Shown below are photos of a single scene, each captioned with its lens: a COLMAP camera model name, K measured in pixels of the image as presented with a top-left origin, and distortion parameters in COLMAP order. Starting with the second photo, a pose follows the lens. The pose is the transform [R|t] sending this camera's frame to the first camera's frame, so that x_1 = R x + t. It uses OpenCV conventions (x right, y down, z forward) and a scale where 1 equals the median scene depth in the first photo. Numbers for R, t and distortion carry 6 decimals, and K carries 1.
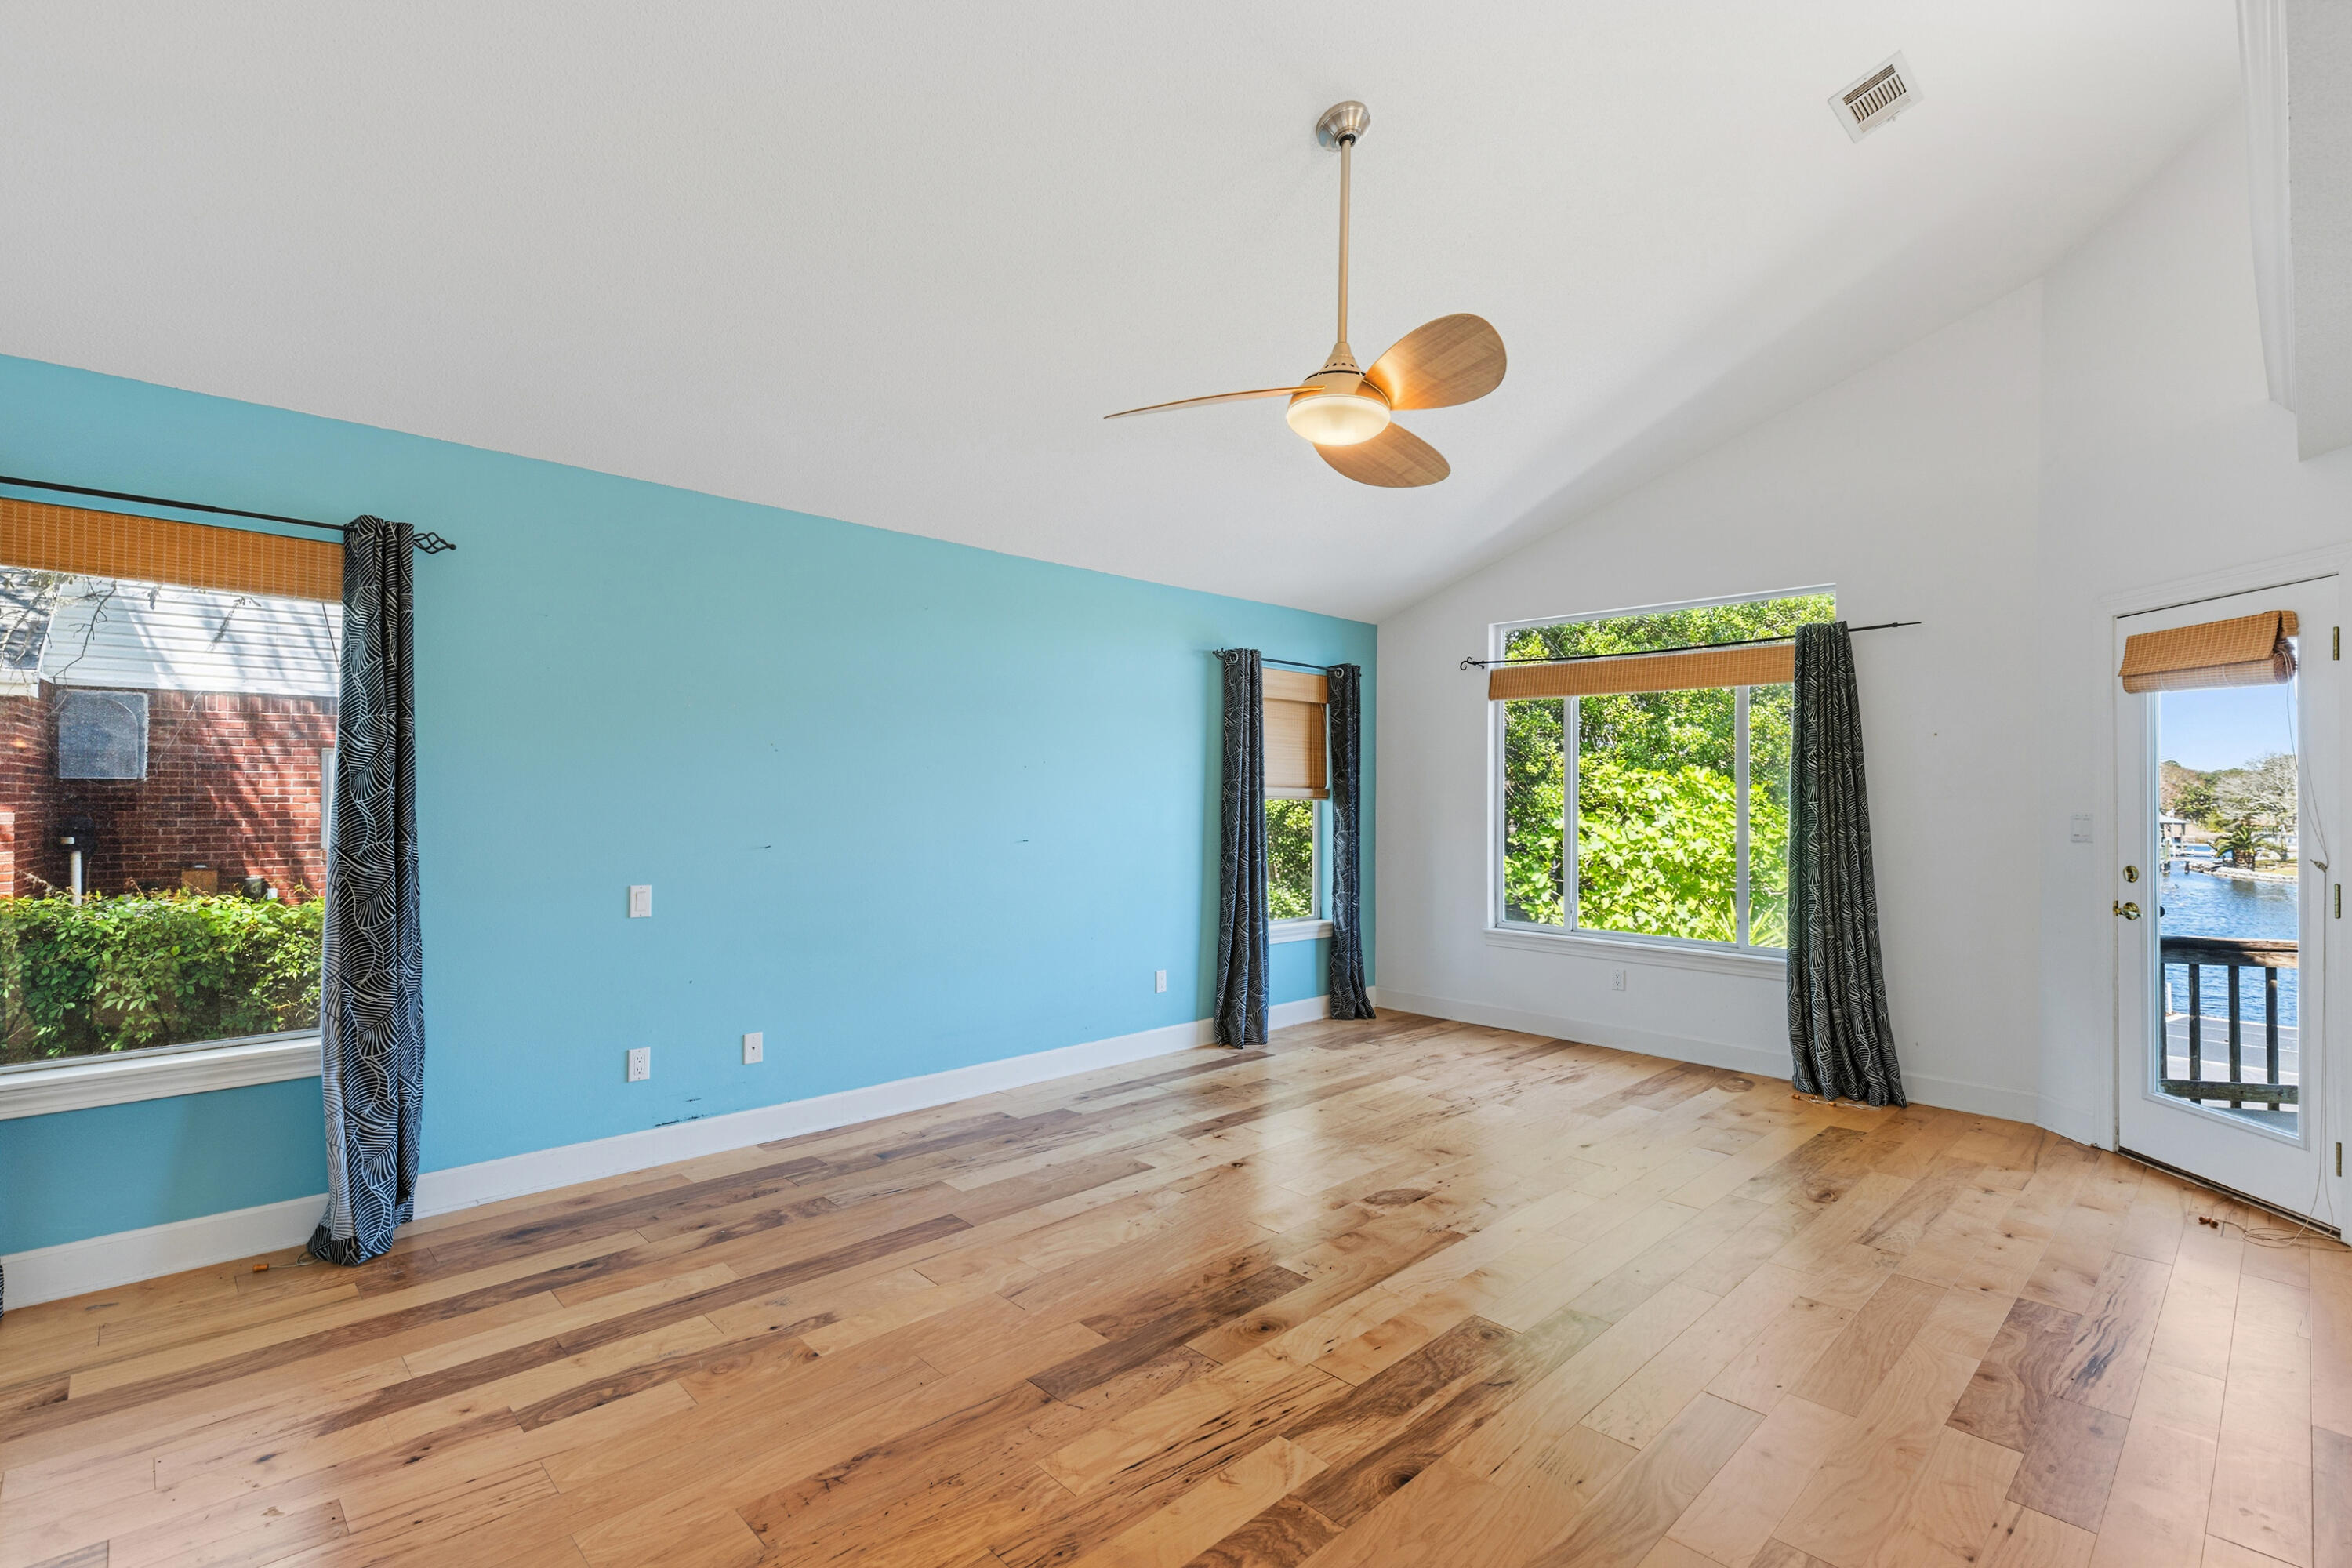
lens RADIAL K [[1070.1, 0, 1143.0], [0, 1070.1, 791.7], [0, 0, 1]] dist [0.009188, -0.002027]
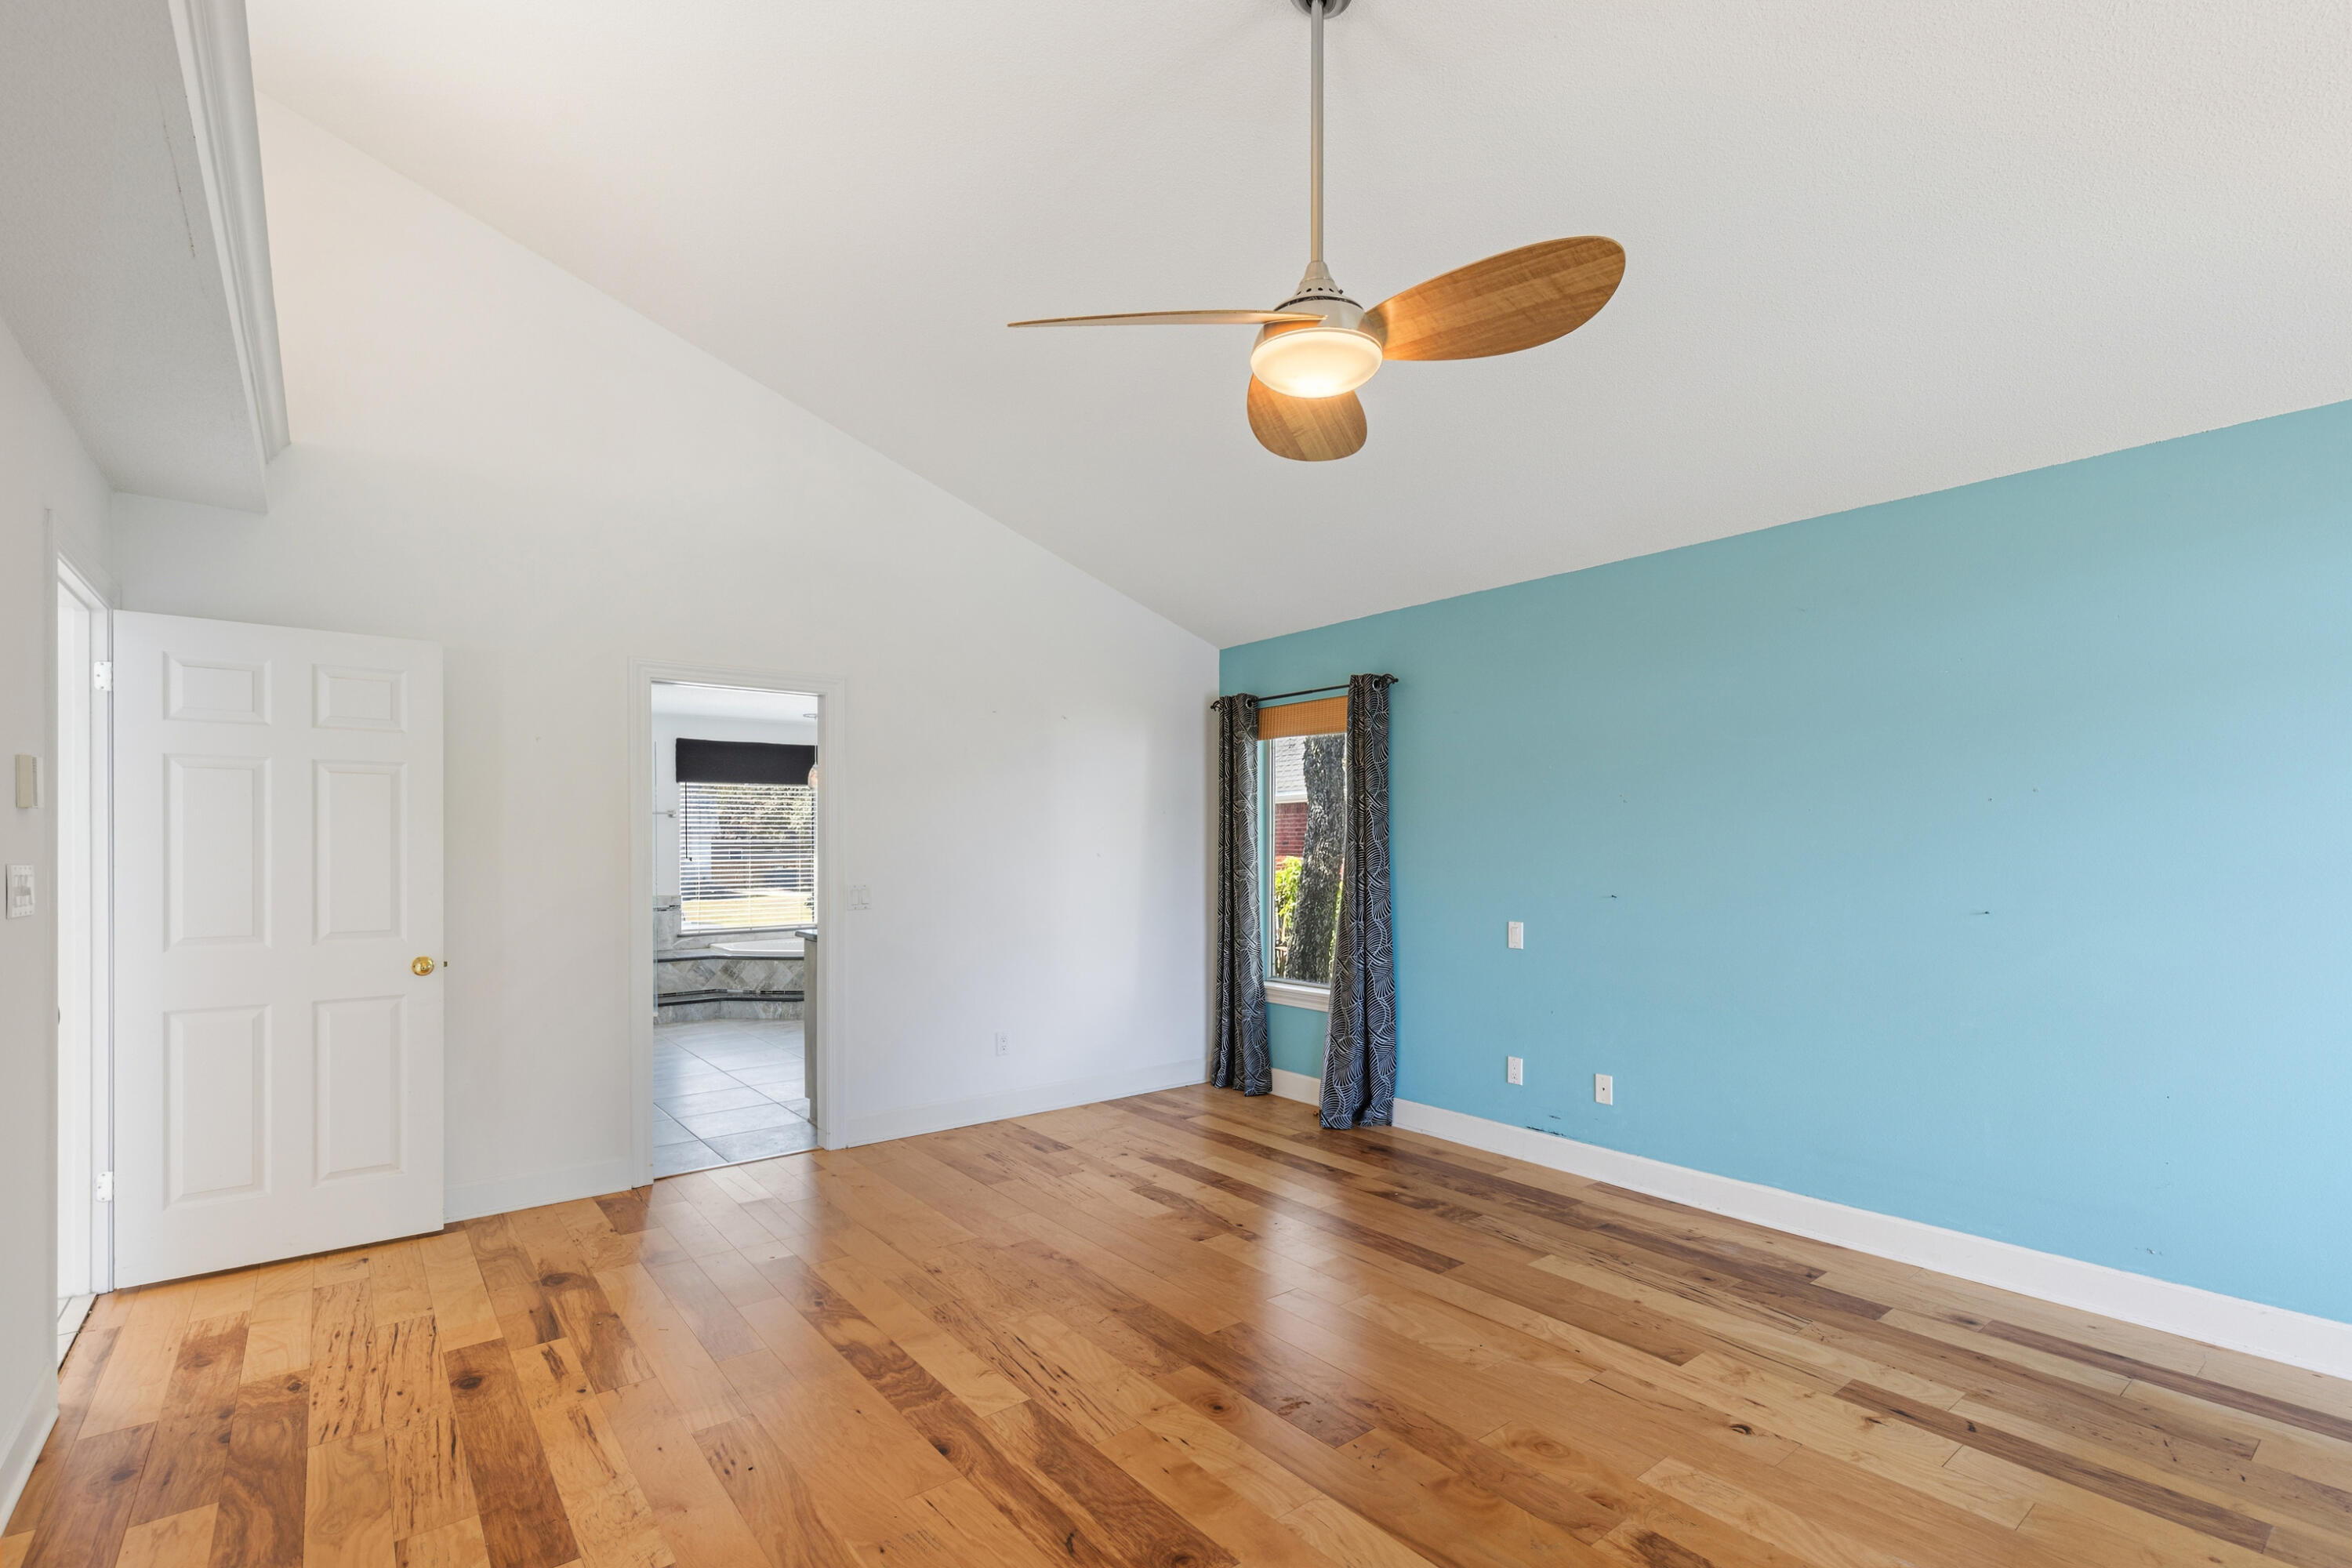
lens RADIAL K [[1070.1, 0, 1239.5], [0, 1070.1, 853.4], [0, 0, 1]] dist [0.009188, -0.002027]
pose [[-0.041793, 0.001850, -0.999125, 0.836021], [0.005996, 0.999981, 0.001601, 0.008524], [0.999108, -0.005923, -0.041803, 0.840354]]
